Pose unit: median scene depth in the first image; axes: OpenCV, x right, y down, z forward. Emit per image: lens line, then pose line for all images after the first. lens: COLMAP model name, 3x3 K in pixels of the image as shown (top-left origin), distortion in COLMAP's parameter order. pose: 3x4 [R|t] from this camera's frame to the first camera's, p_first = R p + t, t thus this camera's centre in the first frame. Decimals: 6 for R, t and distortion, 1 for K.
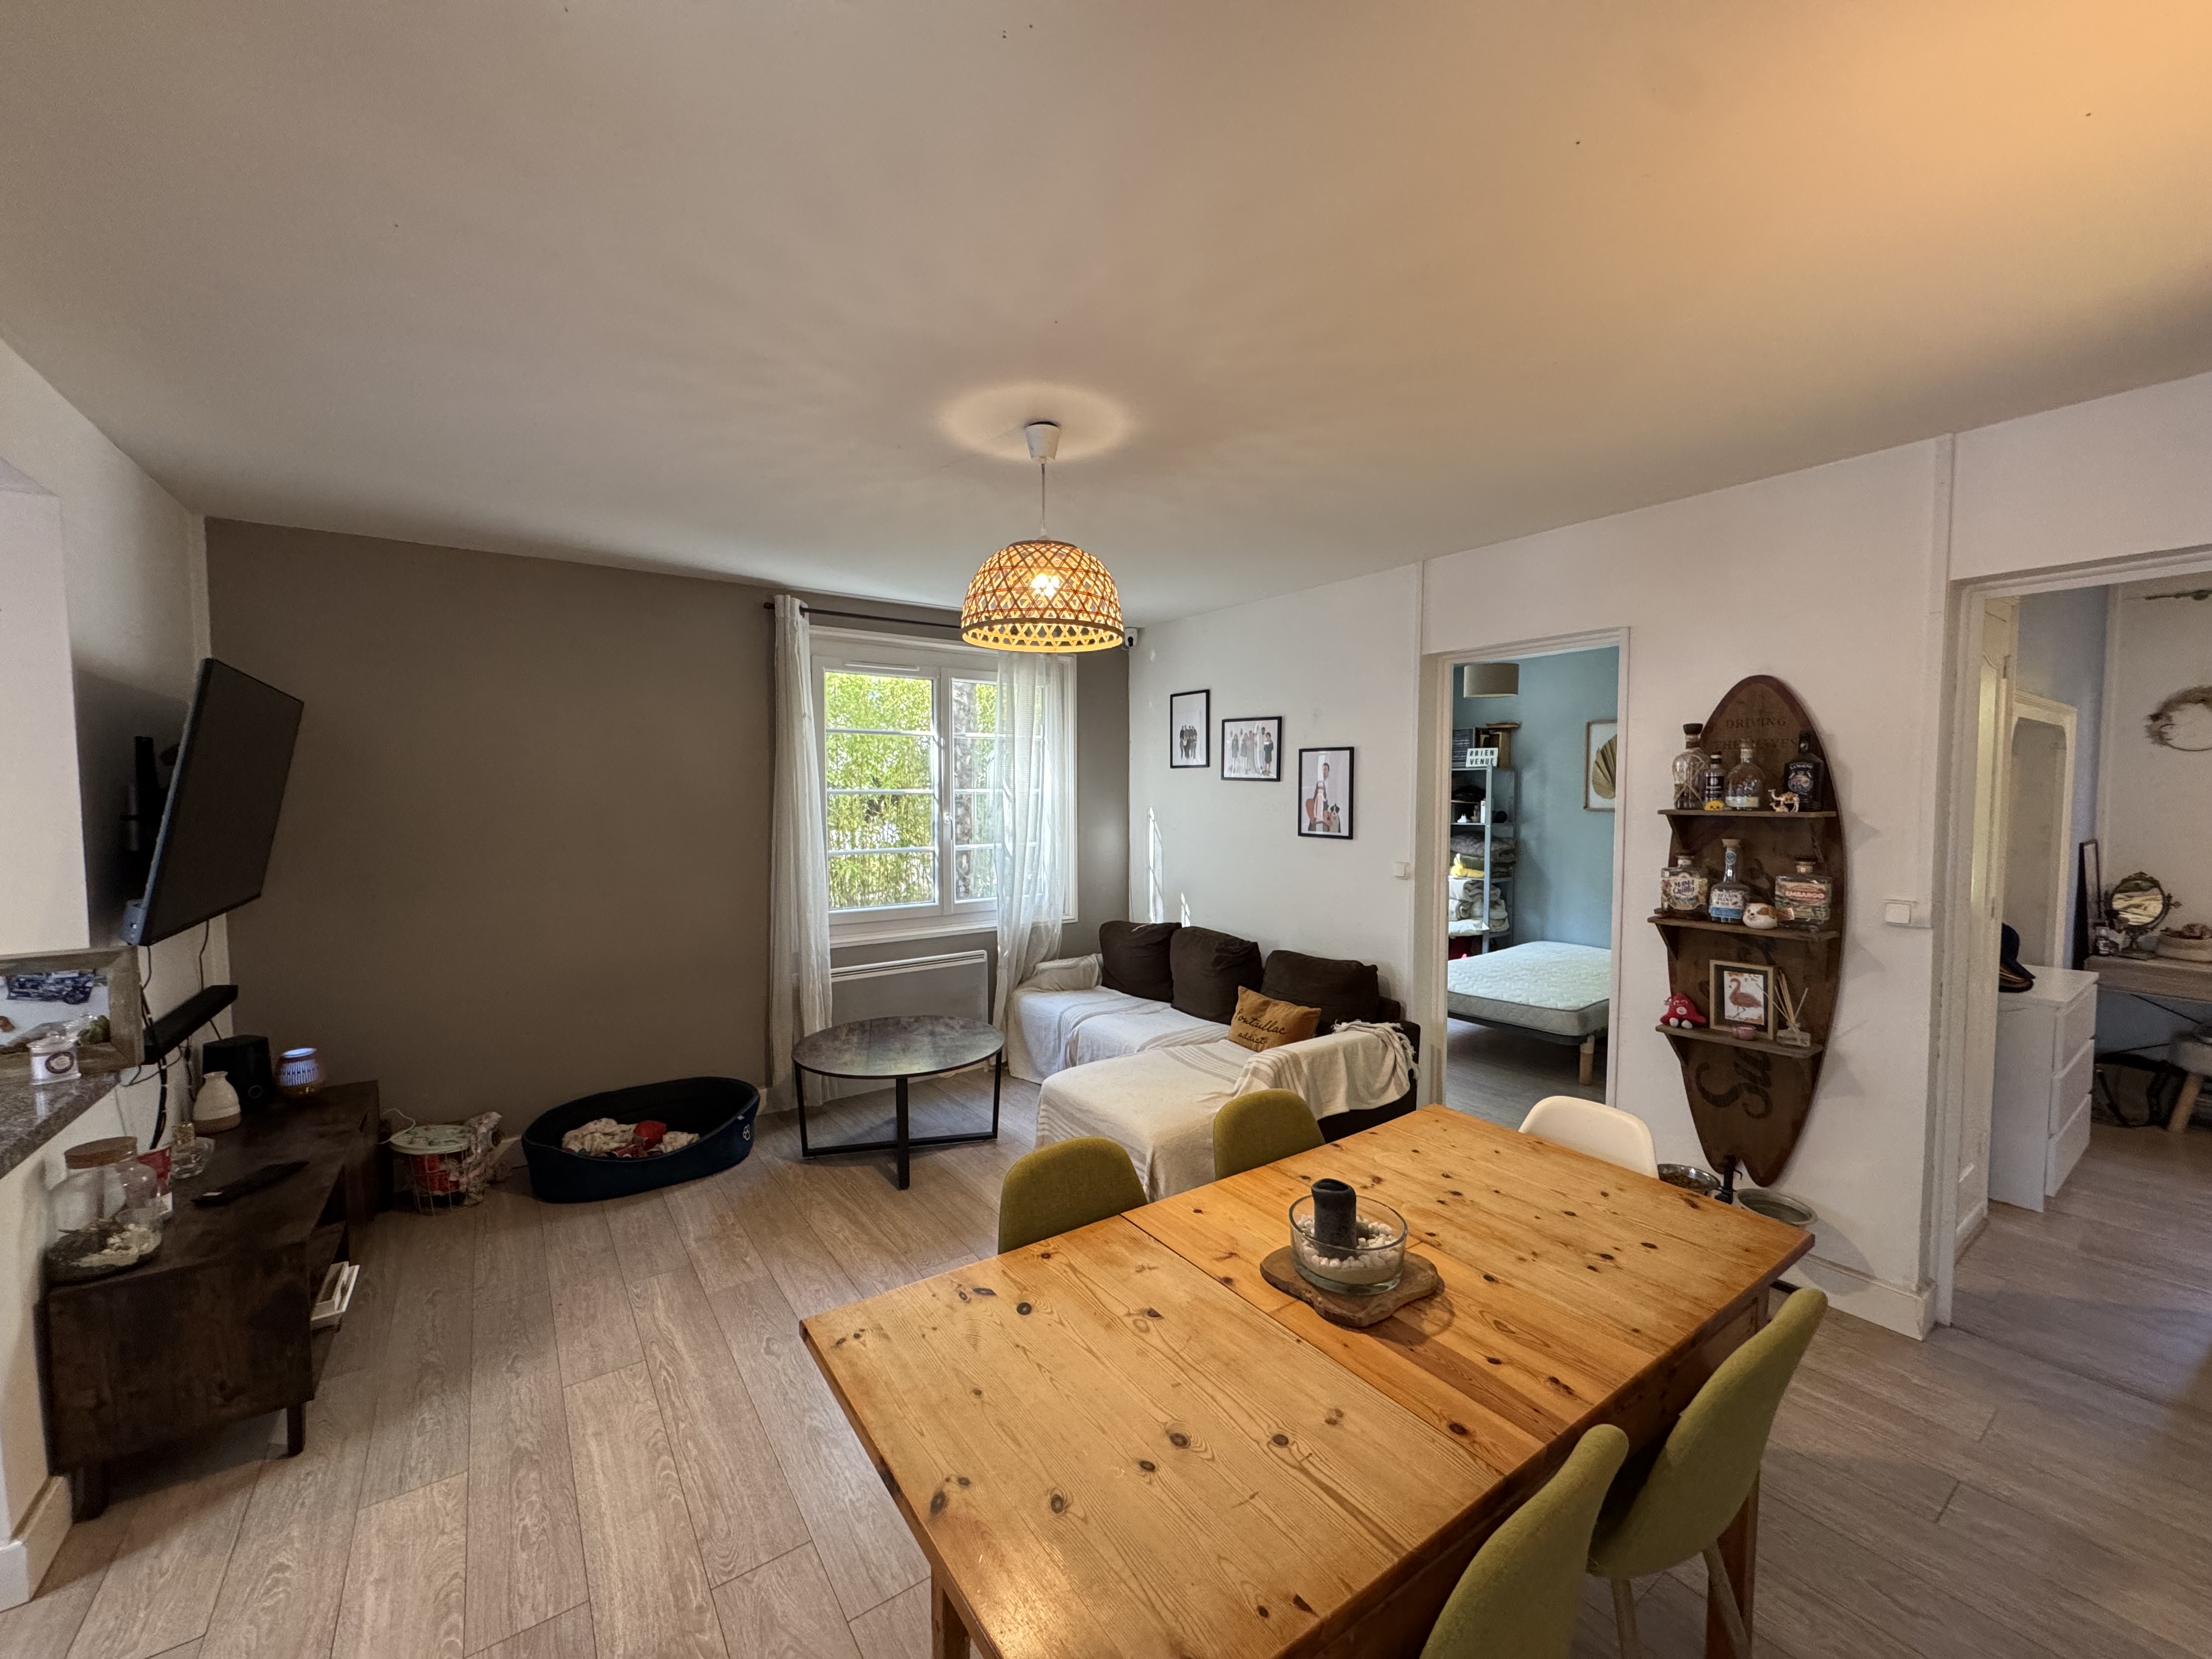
lens RADIAL K [[881.4, 0, 1101.9], [0, 881.4, 824.0], [0, 0, 1]] dist [-0.005829, 0.000085]
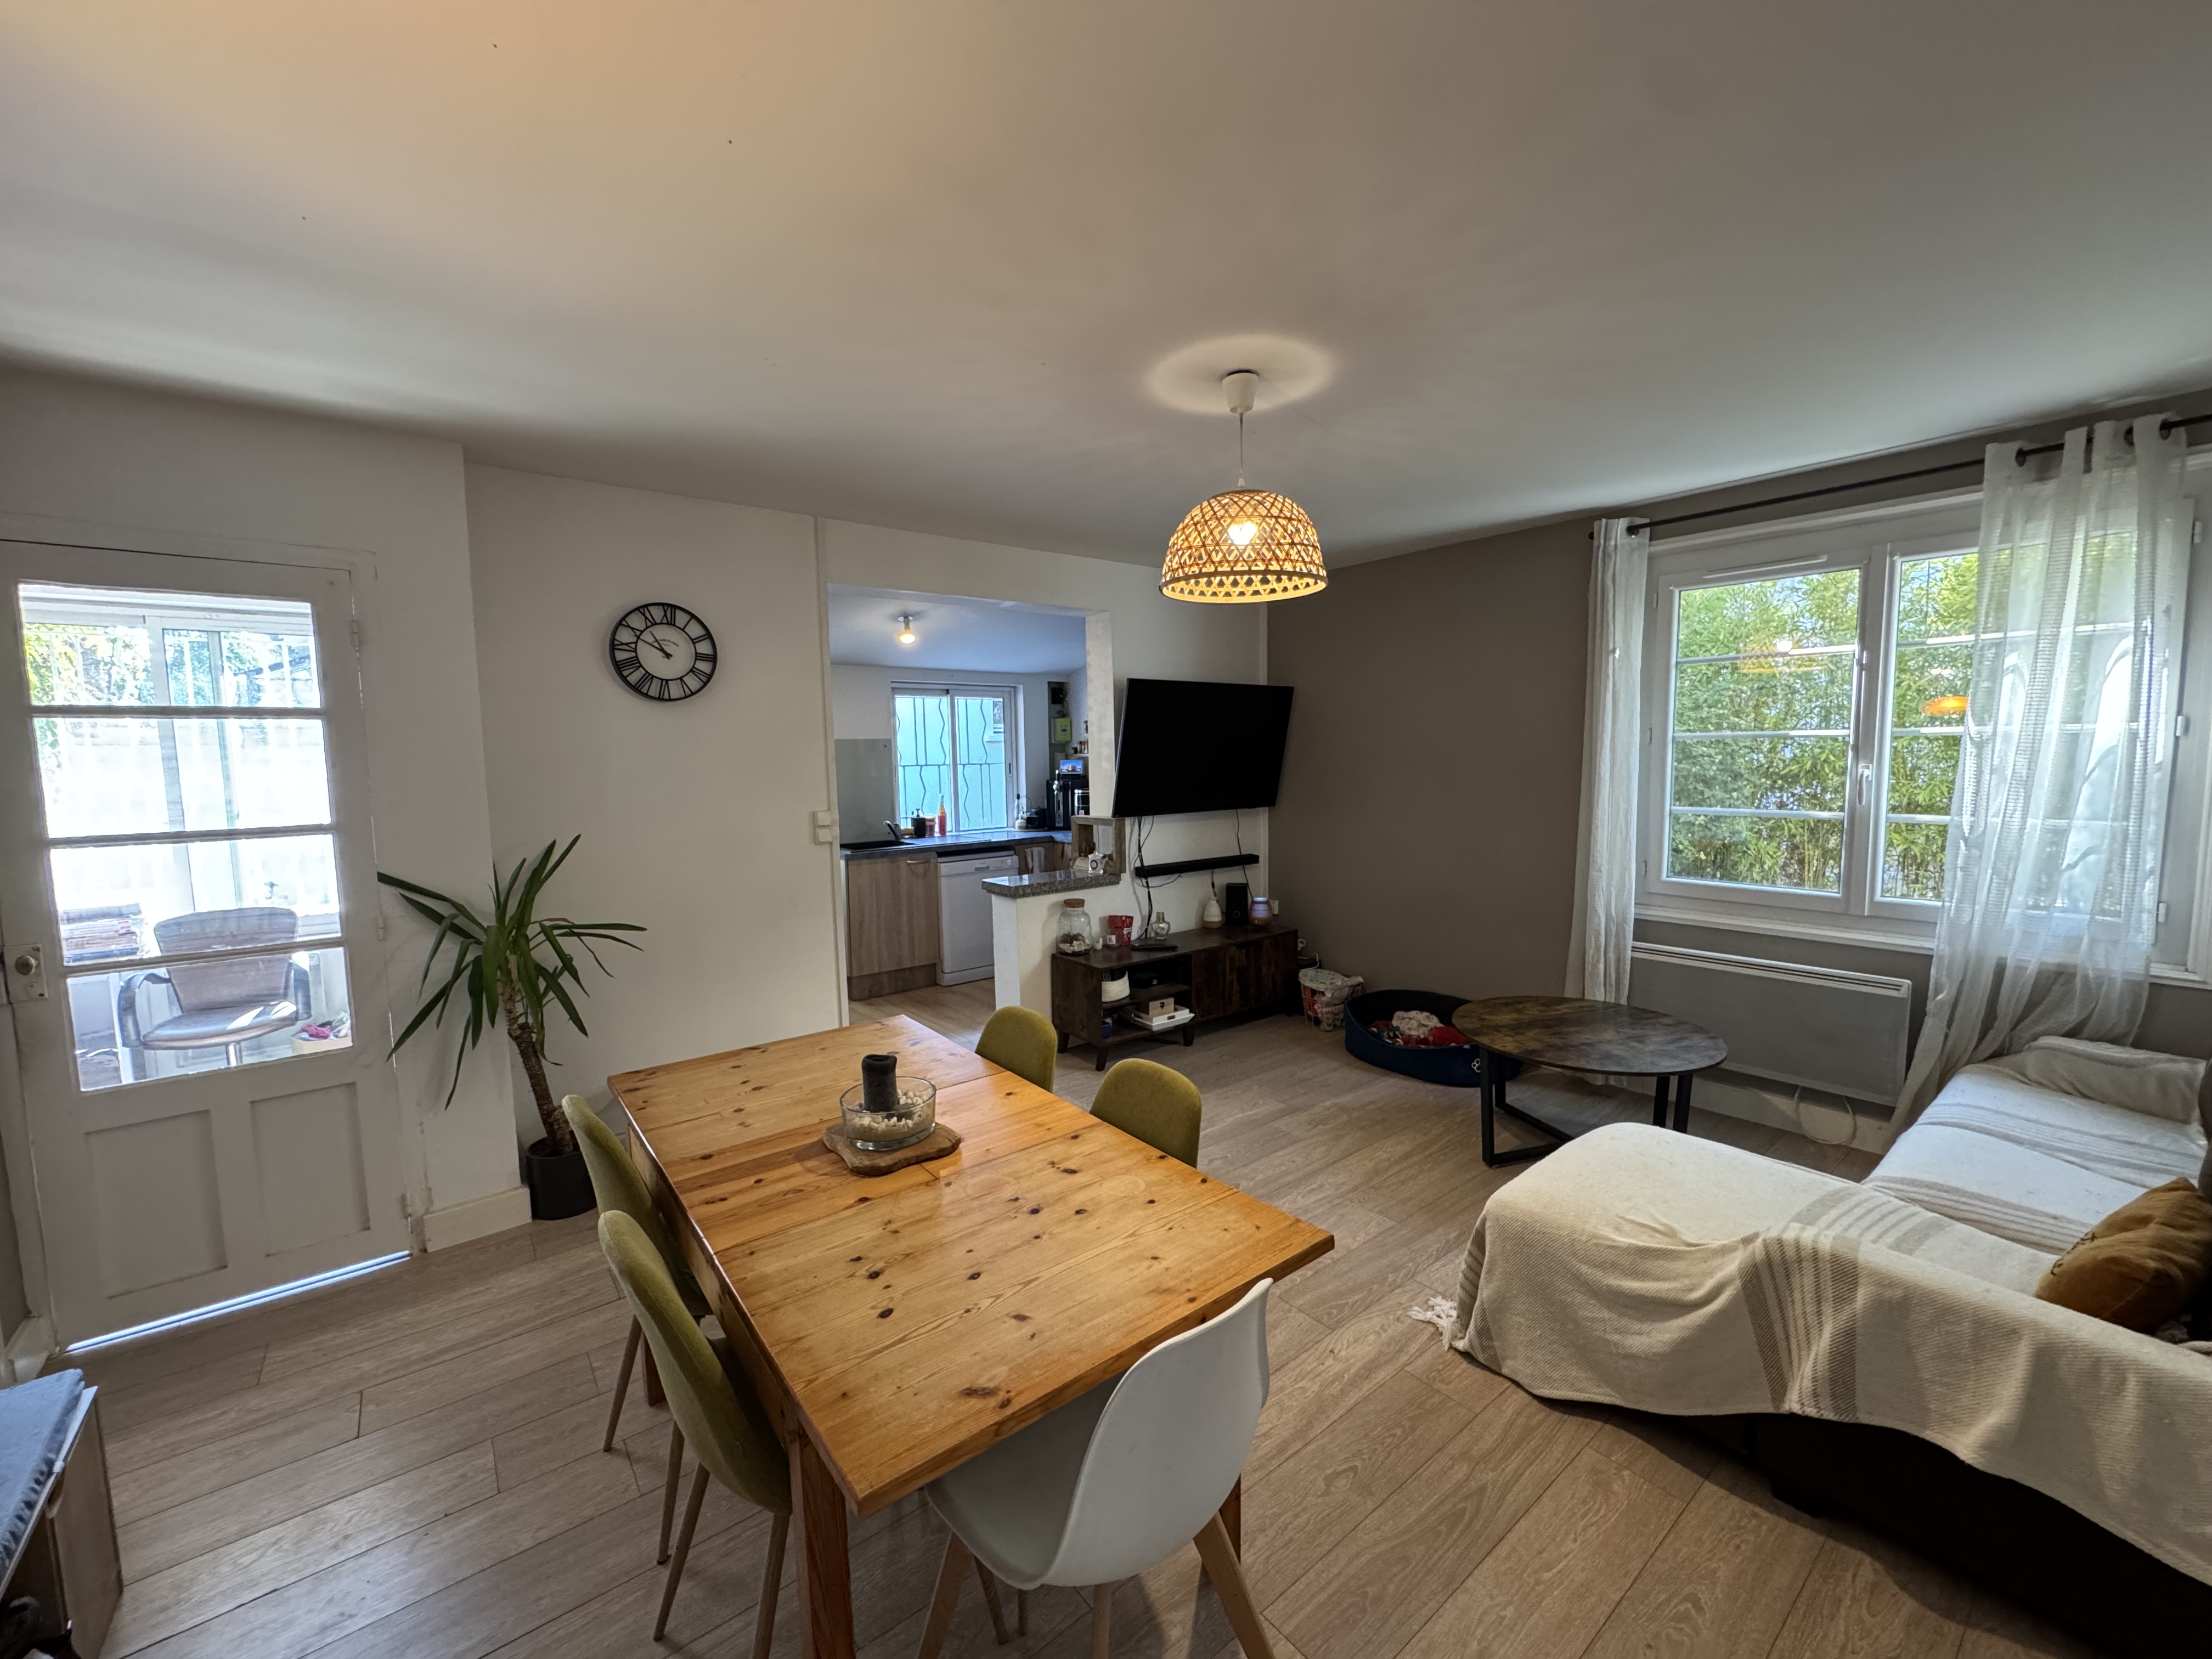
lens RADIAL K [[881.4, 0, 1101.9], [0, 881.4, 824.0], [0, 0, 1]] dist [-0.005829, 0.000085]
pose [[0.053942, 0.084975, -0.994922, 0.504191], [-0.021339, 0.996243, 0.083931, -0.012202], [0.998316, 0.016703, 0.055553, 0.414714]]
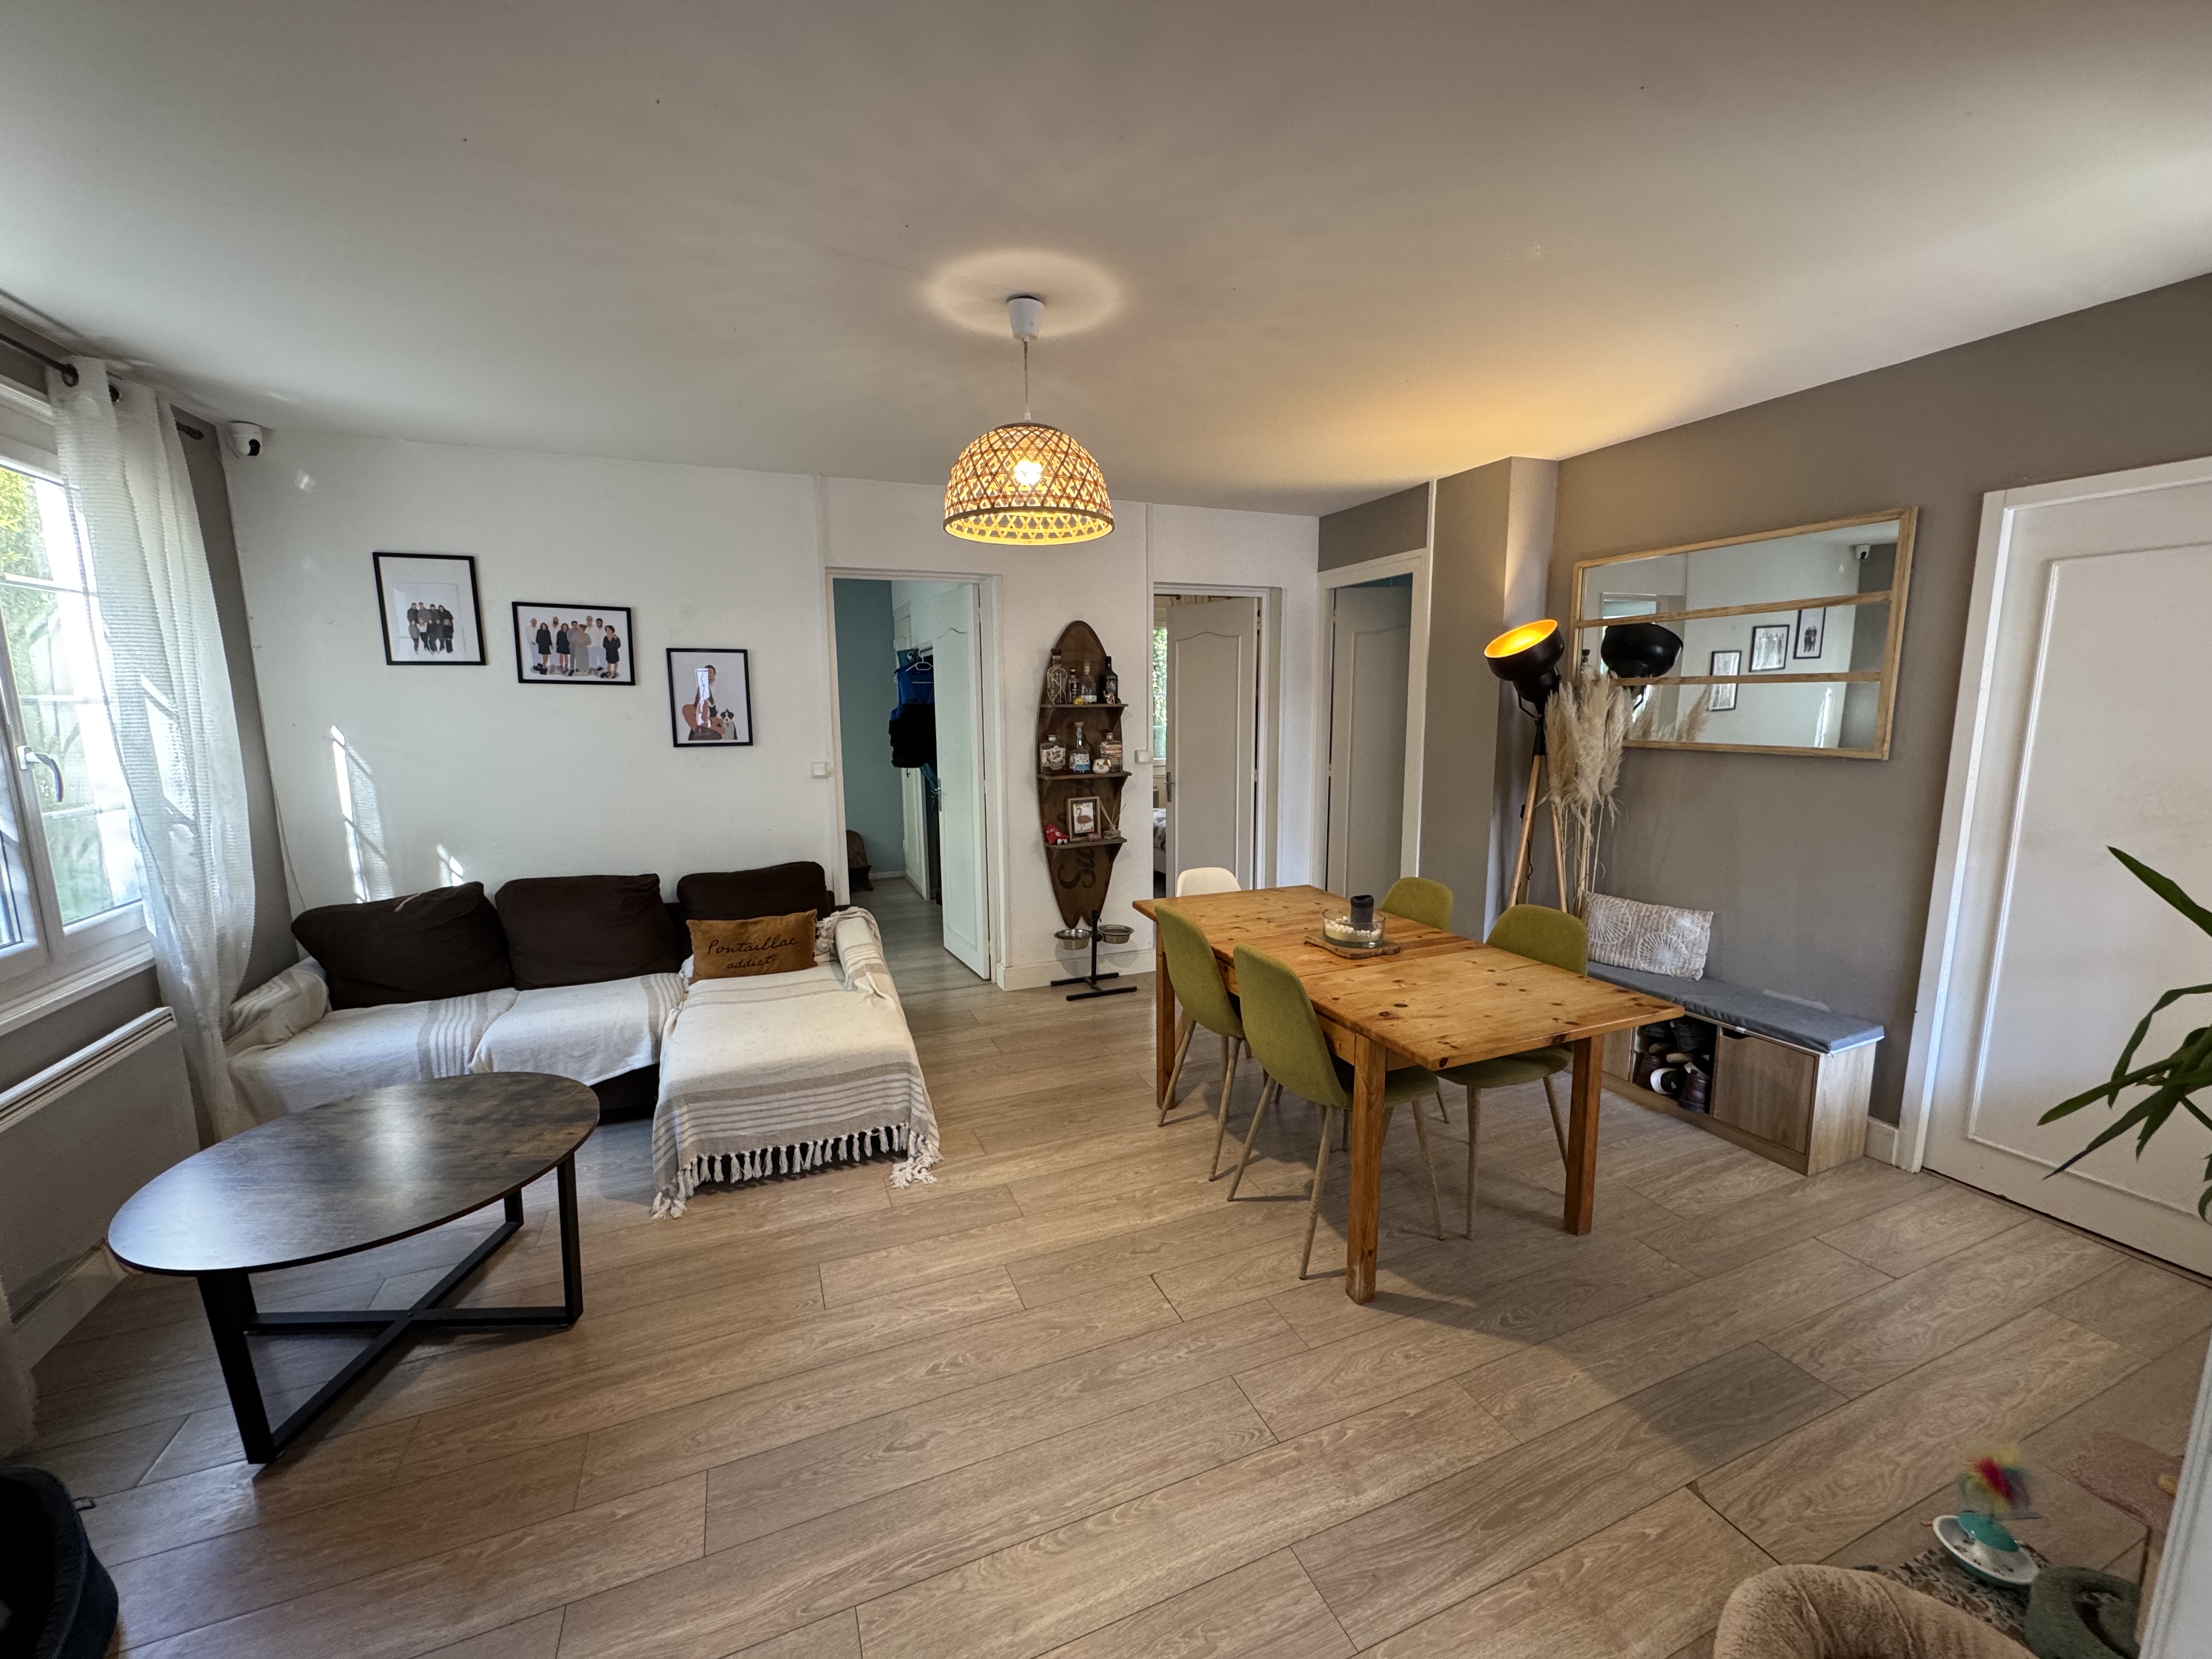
lens RADIAL K [[882.4, 0, 1106.0], [0, 882.4, 829.5], [0, 0, 1]] dist [-0.000748, 0.000059]
pose [[0.216804, -0.145630, 0.965291, -0.547923], [0.049355, 0.989181, 0.138149, -0.005558], [-0.974967, 0.017690, 0.221646, 0.370957]]
